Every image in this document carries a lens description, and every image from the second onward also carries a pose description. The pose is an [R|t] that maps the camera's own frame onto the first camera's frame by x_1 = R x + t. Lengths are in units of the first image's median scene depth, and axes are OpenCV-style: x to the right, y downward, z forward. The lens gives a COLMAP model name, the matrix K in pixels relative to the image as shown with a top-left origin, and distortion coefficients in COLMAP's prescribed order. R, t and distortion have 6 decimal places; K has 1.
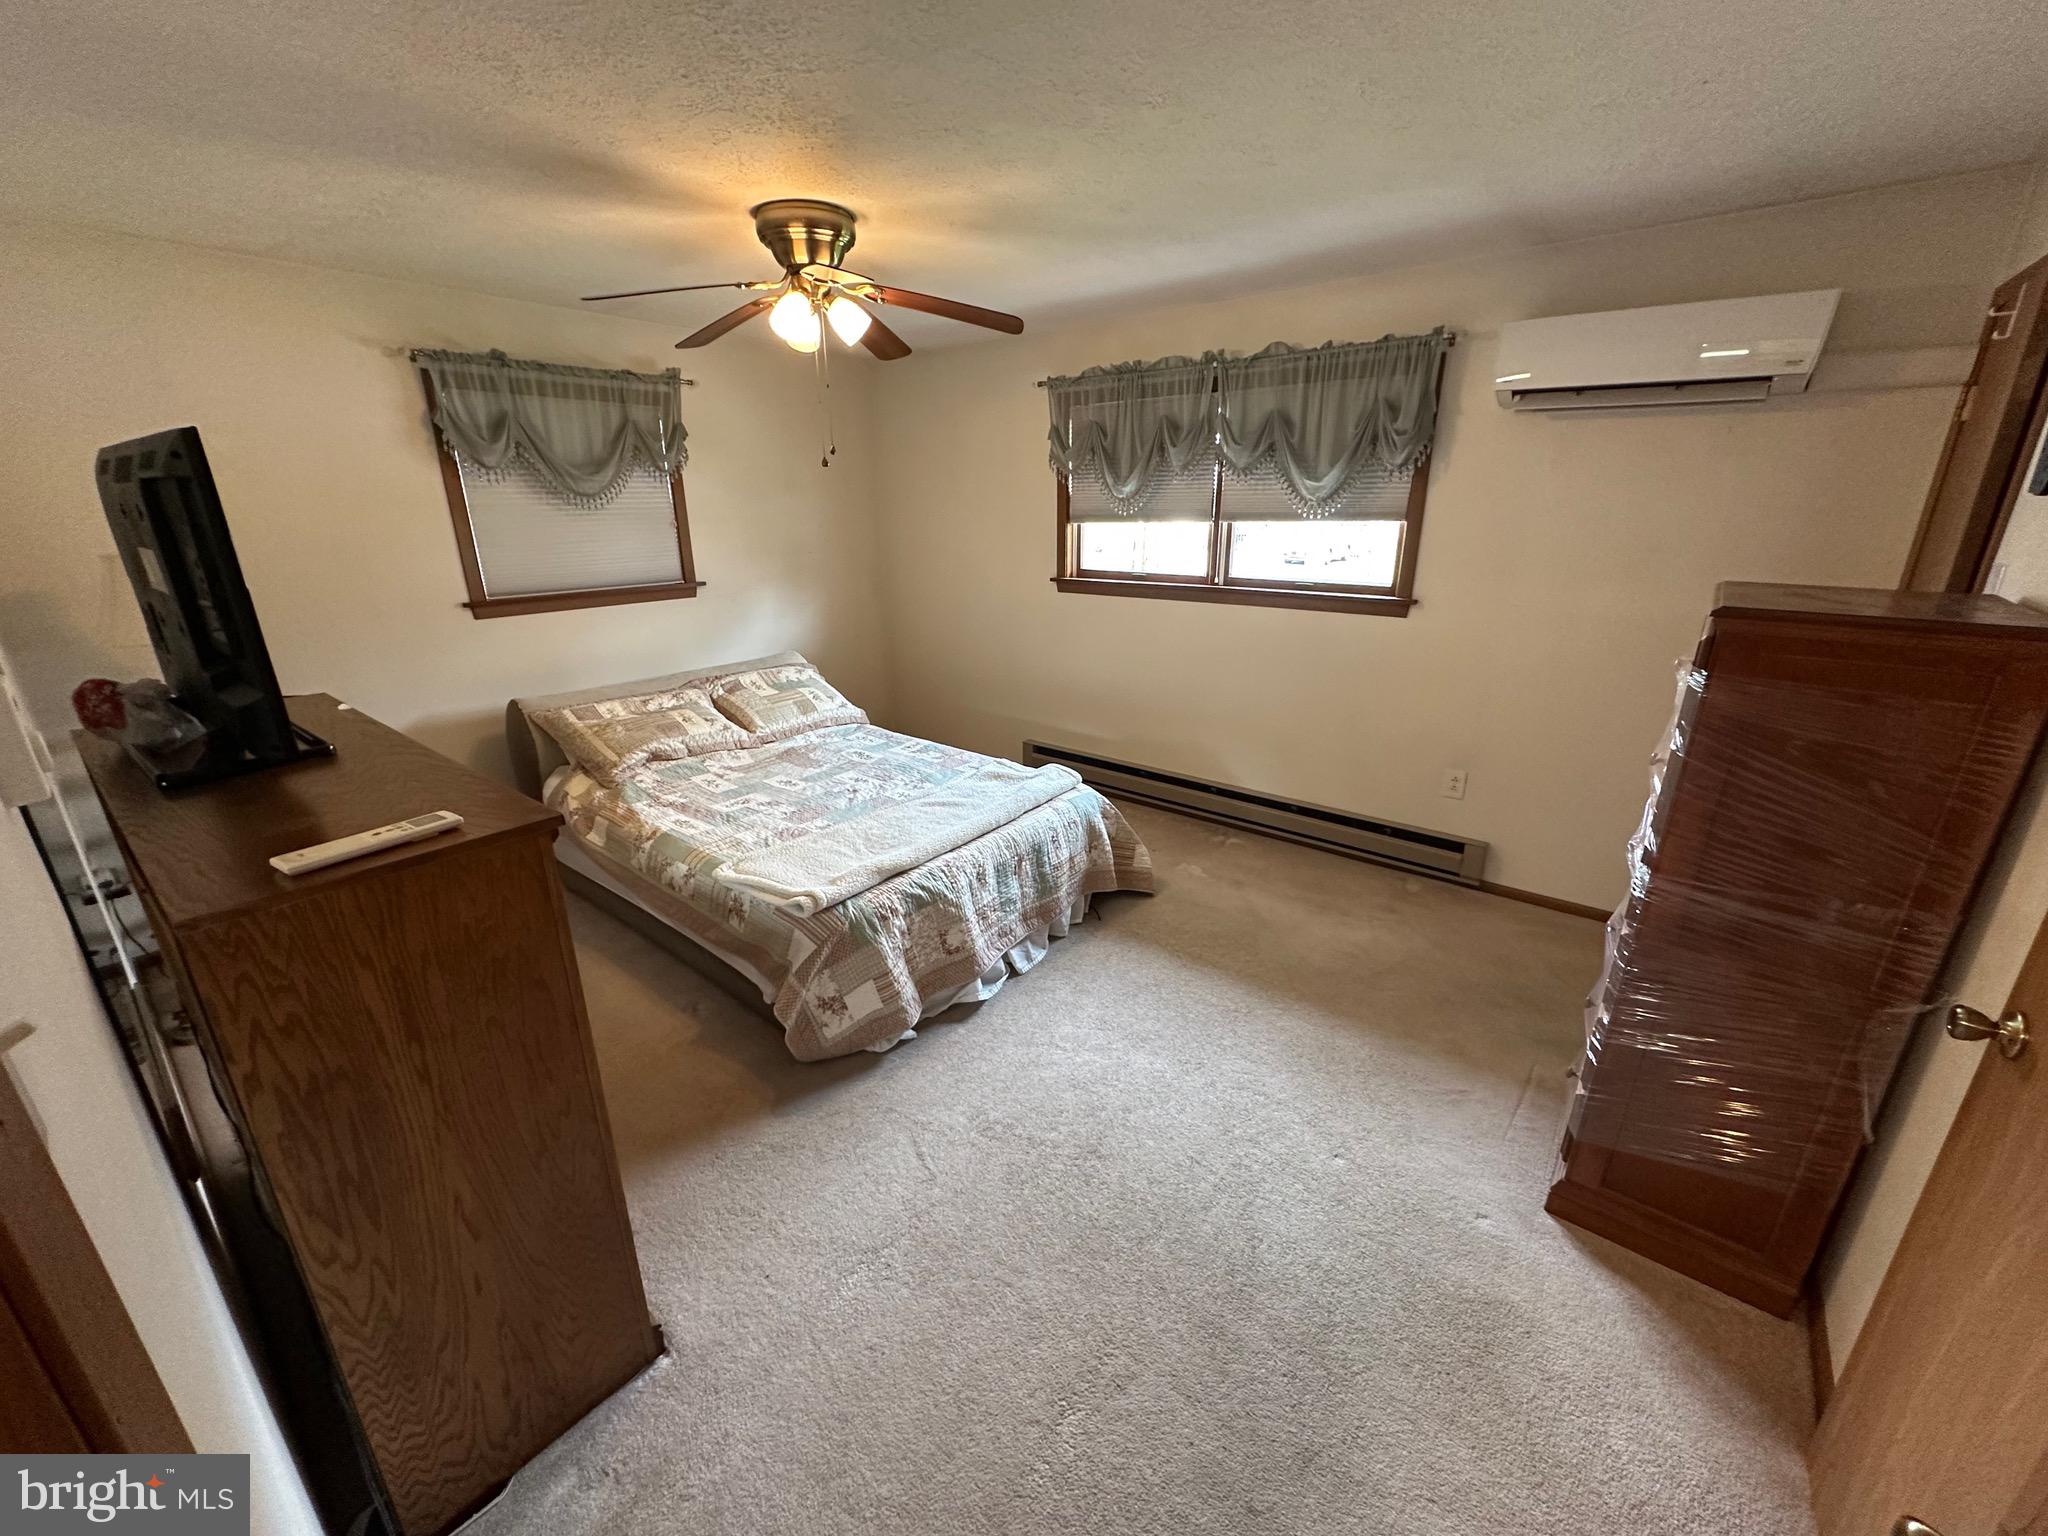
lens RADIAL K [[813.5, 0, 1024.2], [0, 813.5, 770.6], [0, 0, 1]] dist [-0.010578, -0.000163]
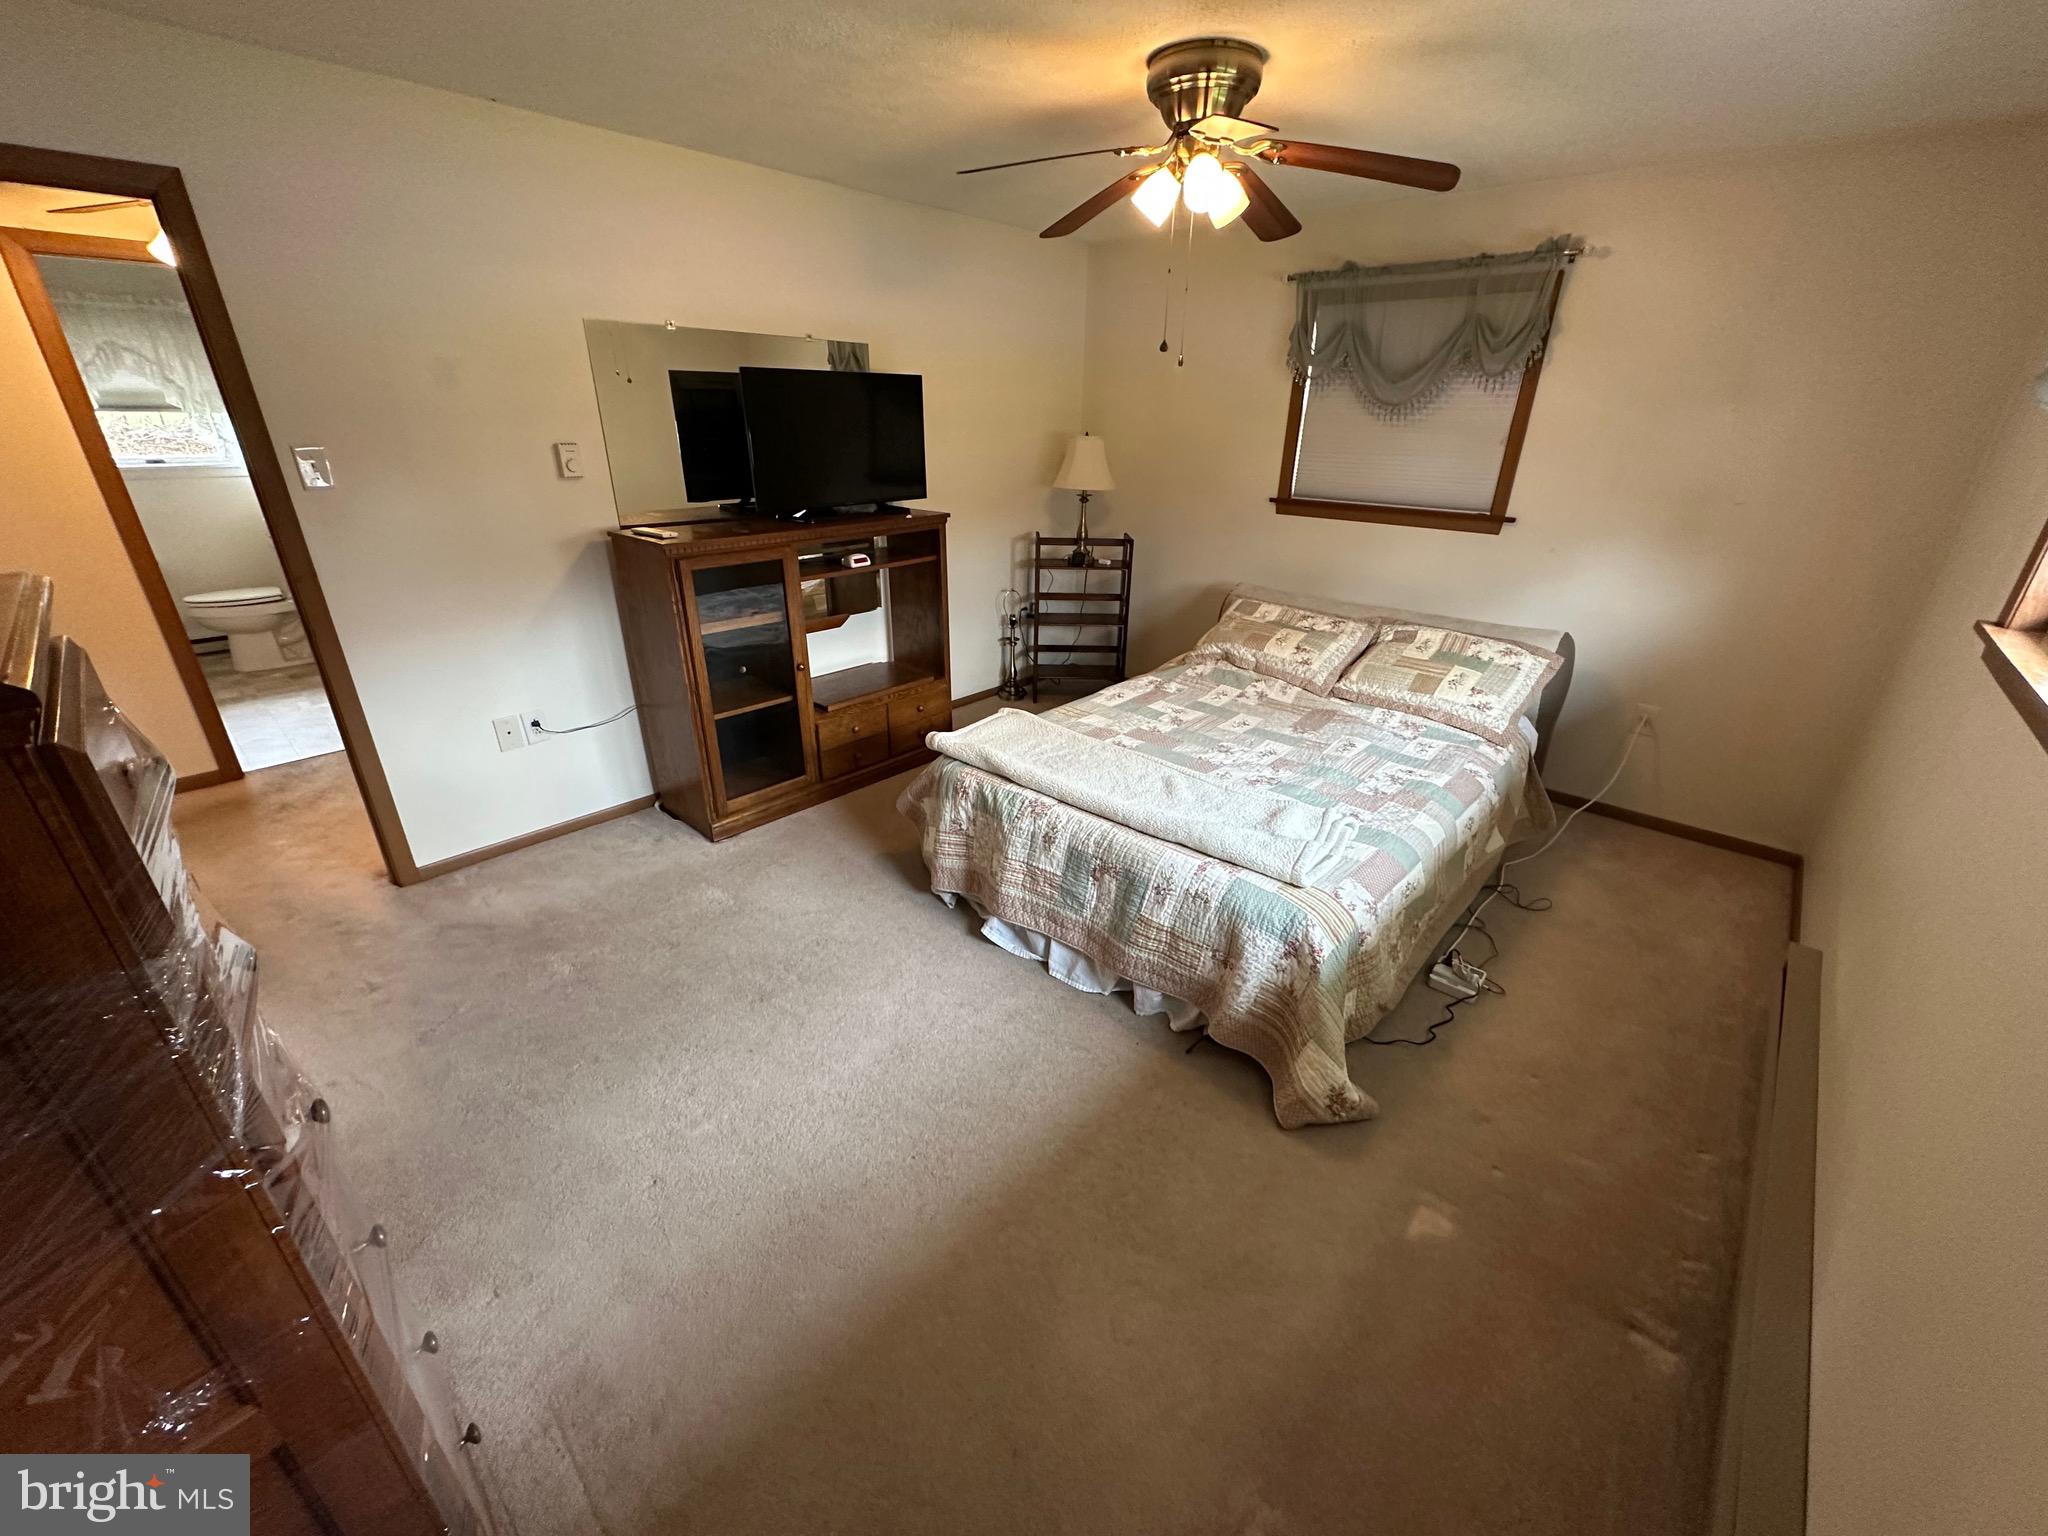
lens RADIAL K [[813.5, 0, 1019.4], [0, 813.5, 769.9], [0, 0, 1]] dist [-0.010578, -0.000163]
pose [[-0.074120, 0.406105, -0.910816, 0.621542], [-0.326342, 0.853163, 0.406956, -0.245305], [0.942341, 0.327401, 0.069292, 0.745739]]
